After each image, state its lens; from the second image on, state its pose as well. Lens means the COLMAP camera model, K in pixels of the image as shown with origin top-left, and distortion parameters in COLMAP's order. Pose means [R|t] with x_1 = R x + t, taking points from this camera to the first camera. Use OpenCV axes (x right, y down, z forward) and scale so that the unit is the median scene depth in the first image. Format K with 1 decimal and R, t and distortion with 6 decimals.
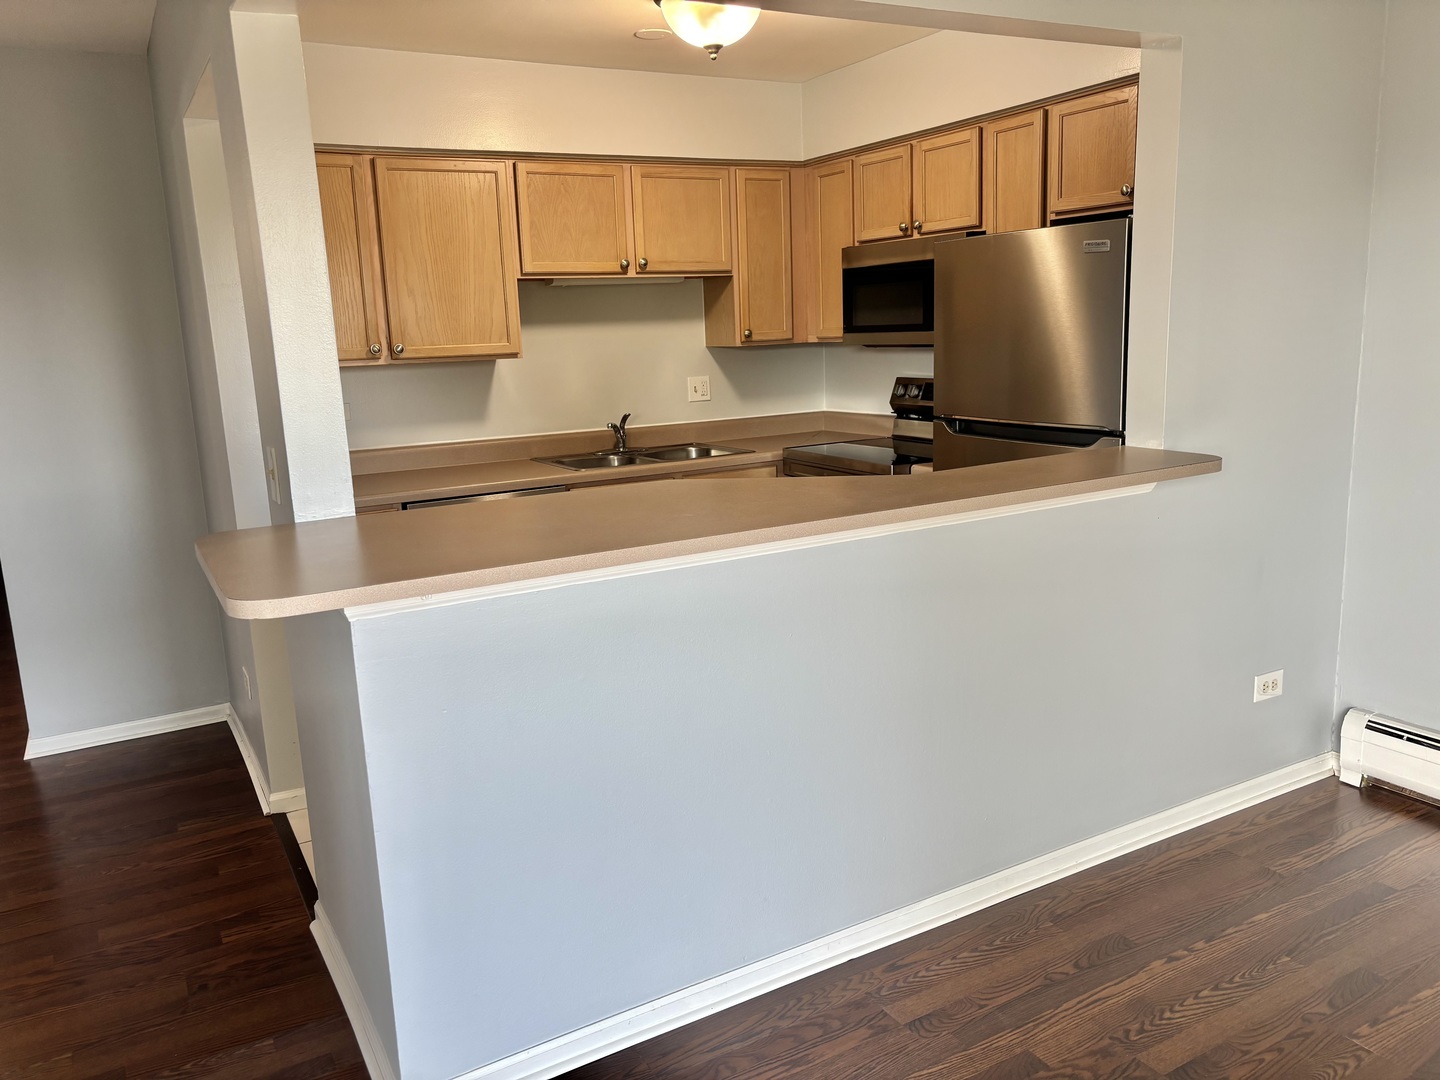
lens RADIAL K [[1094.3, 0, 718.8], [0, 1094.3, 537.3], [0, 0, 1]] dist [0.028140, -0.021710]
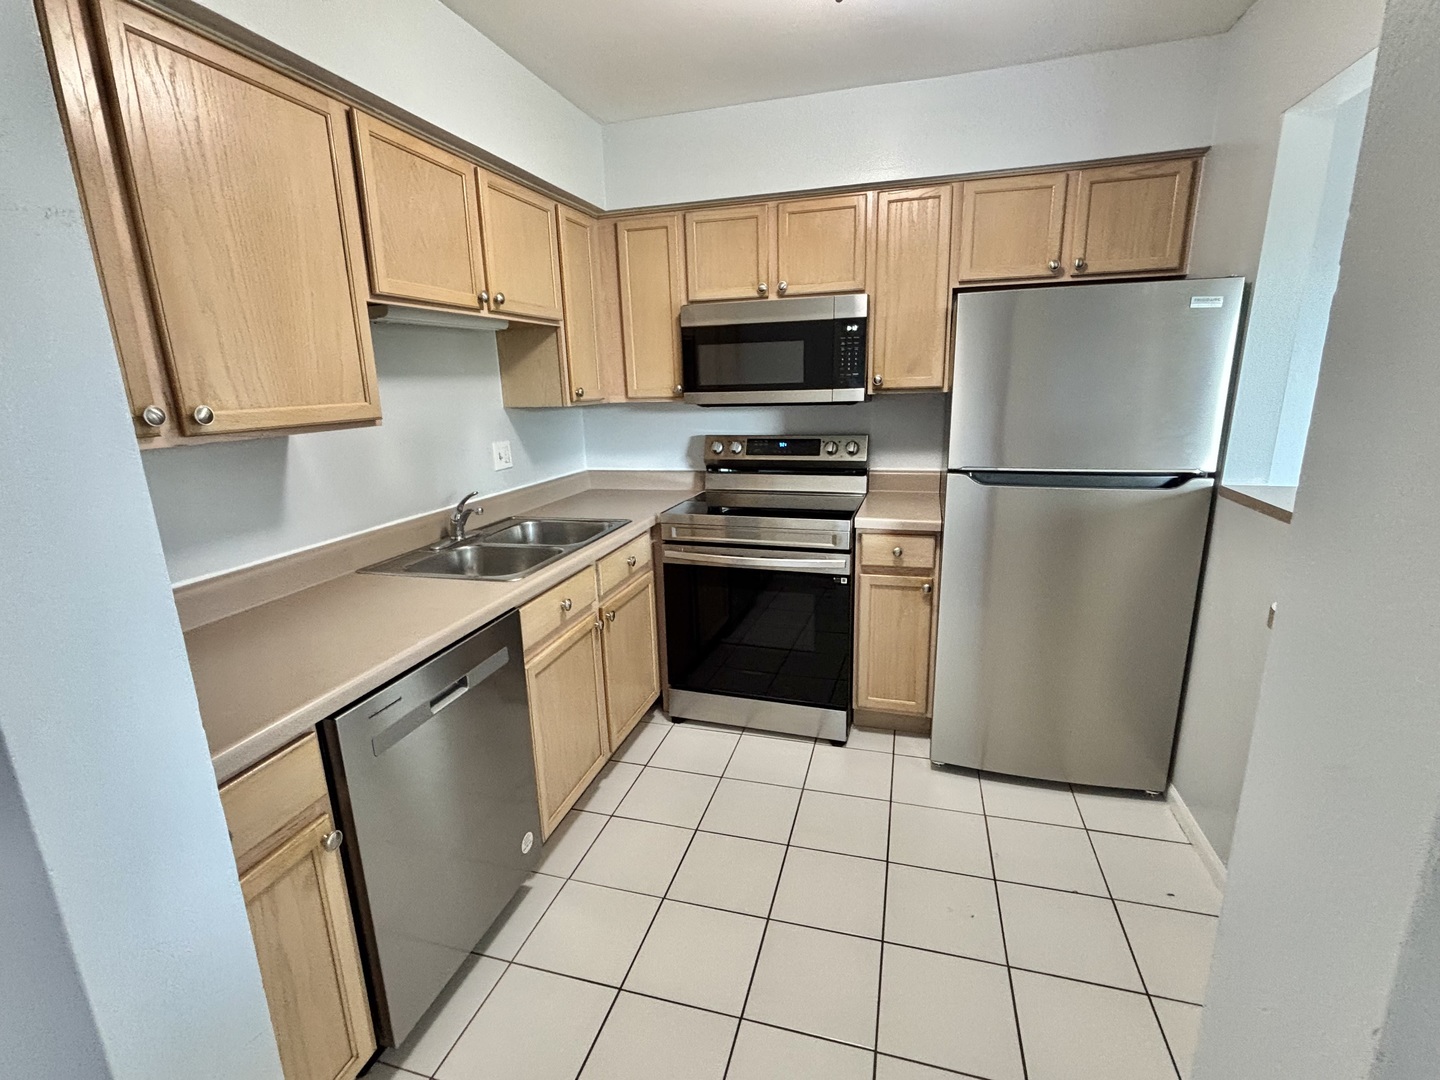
lens RADIAL K [[671.1, 0, 713.1], [0, 671.1, 539.4], [0, 0, 1]] dist [-0.000326, -0.000261]
pose [[0.729316, -0.139426, 0.669820, -0.370976], [0.126387, 0.989621, 0.068381, -0.117543], [-0.672402, 0.034785, 0.739368, 0.679749]]
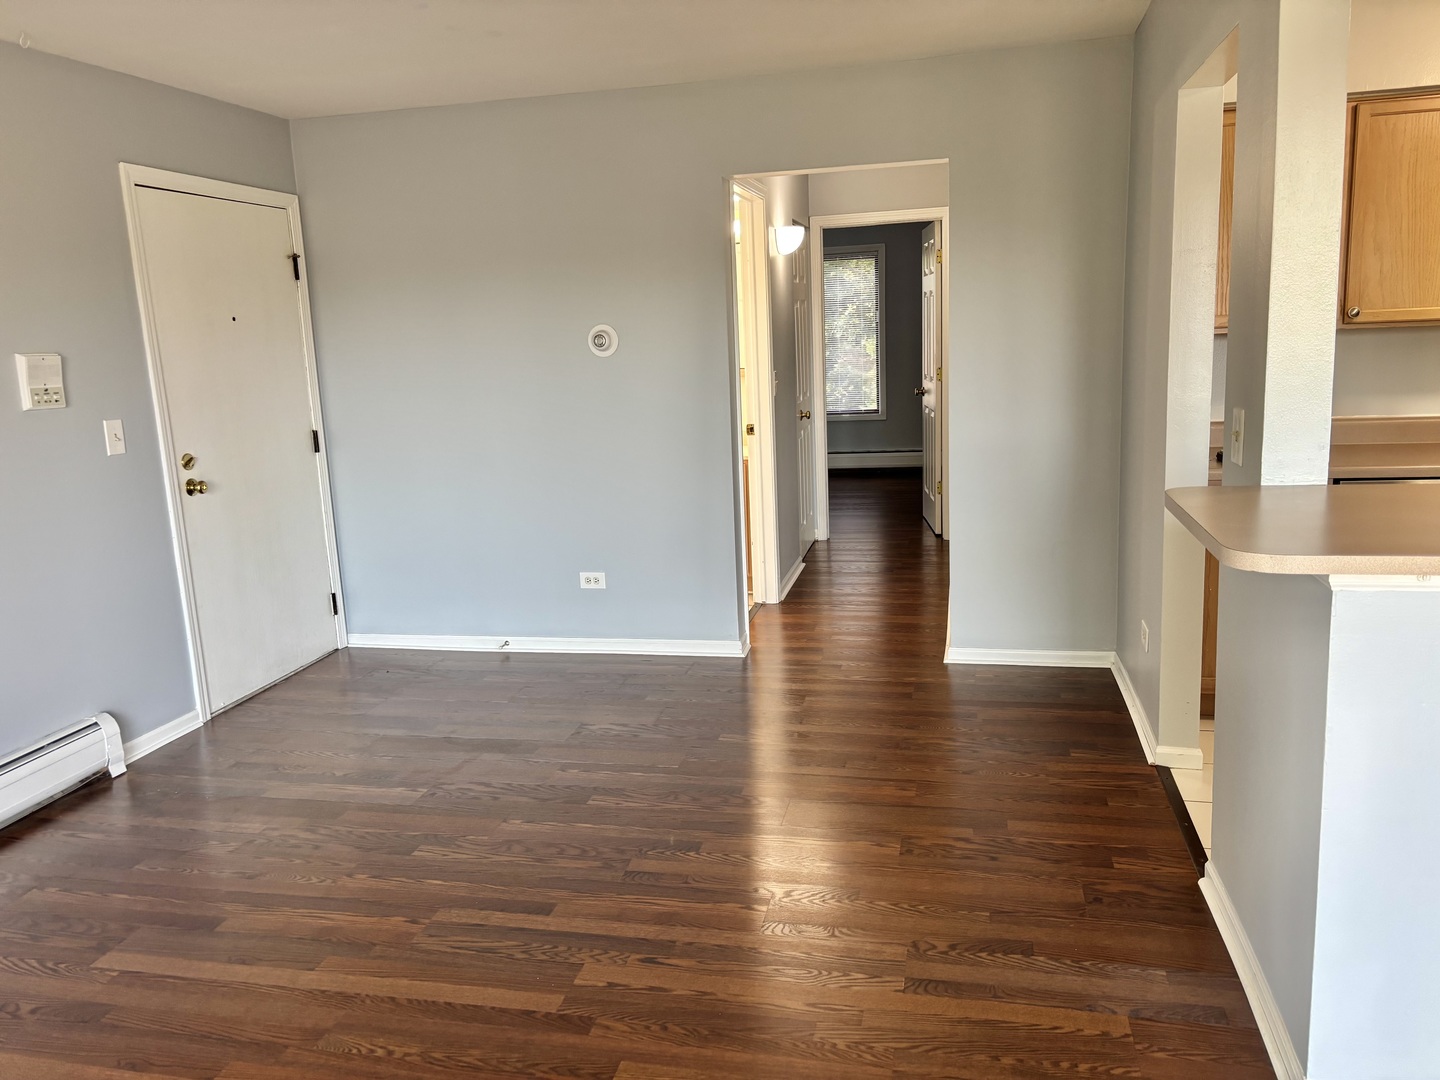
lens RADIAL K [[1094.3, 0, 714.4], [0, 1094.3, 538.9], [0, 0, 1]] dist [0.028140, -0.021710]
pose [[0.730649, 0.136995, -0.668868, -0.042946], [-0.116754, 0.990303, 0.075292, 0.010569], [0.672696, 0.023081, 0.739559, -0.045278]]
